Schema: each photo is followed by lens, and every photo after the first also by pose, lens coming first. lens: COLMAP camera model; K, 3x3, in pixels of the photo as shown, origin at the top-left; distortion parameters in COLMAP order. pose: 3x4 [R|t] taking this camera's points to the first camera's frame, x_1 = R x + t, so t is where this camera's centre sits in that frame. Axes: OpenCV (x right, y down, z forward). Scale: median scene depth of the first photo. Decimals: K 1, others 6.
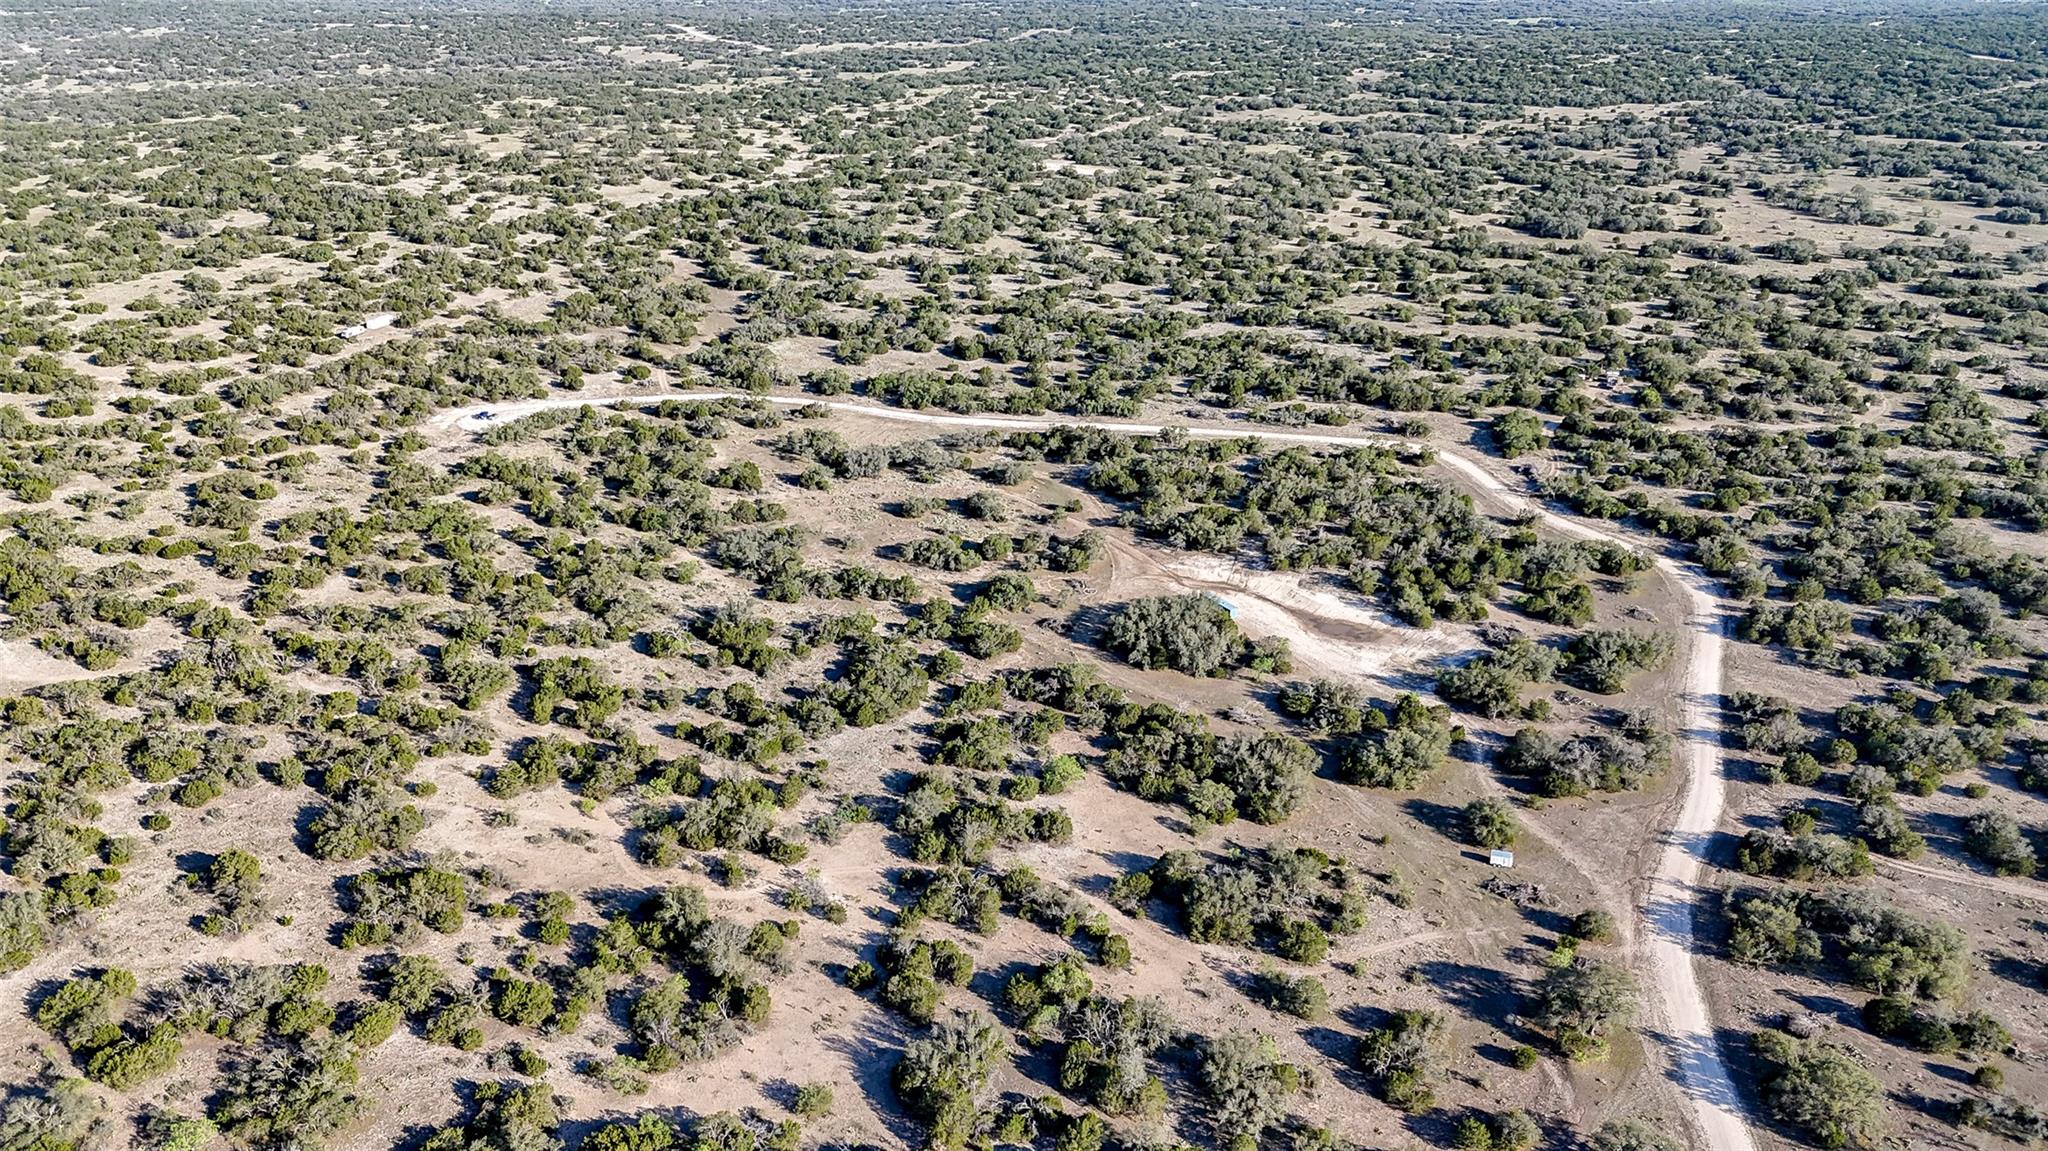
lens RADIAL K [[1547.3, 0, 1025.5], [0, 1547.3, 580.3], [0, 0, 1]] dist [0.057481, -0.051458]
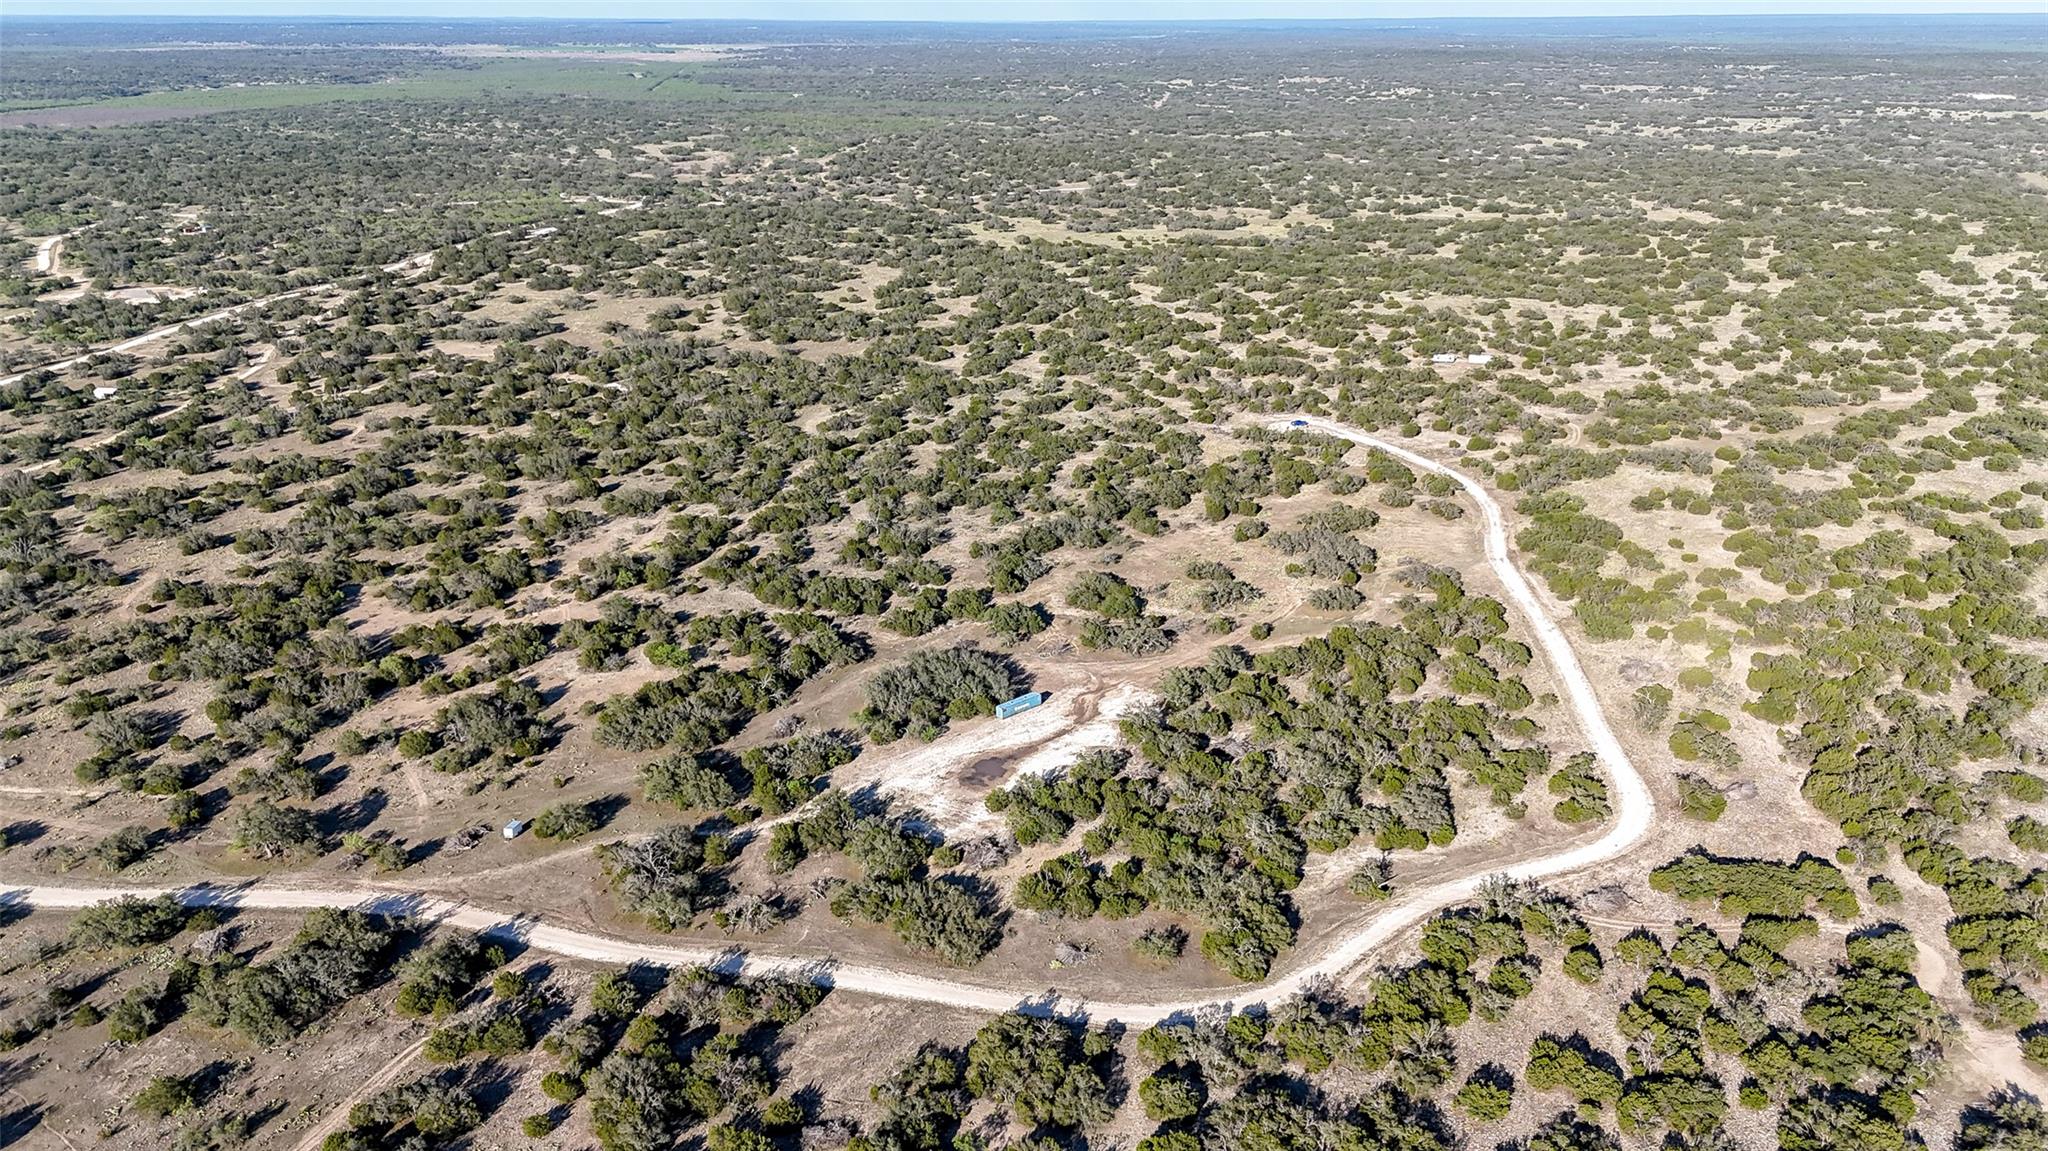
lens RADIAL K [[1547.3, 0, 1030.2], [0, 1547.3, 577.2], [0, 0, 1]] dist [0.057481, -0.051458]
pose [[0.138406, 0.335018, -0.931991, 0.784740], [-0.380419, 0.886839, 0.262293, -0.244006], [0.914399, 0.318244, 0.250191, 0.590700]]
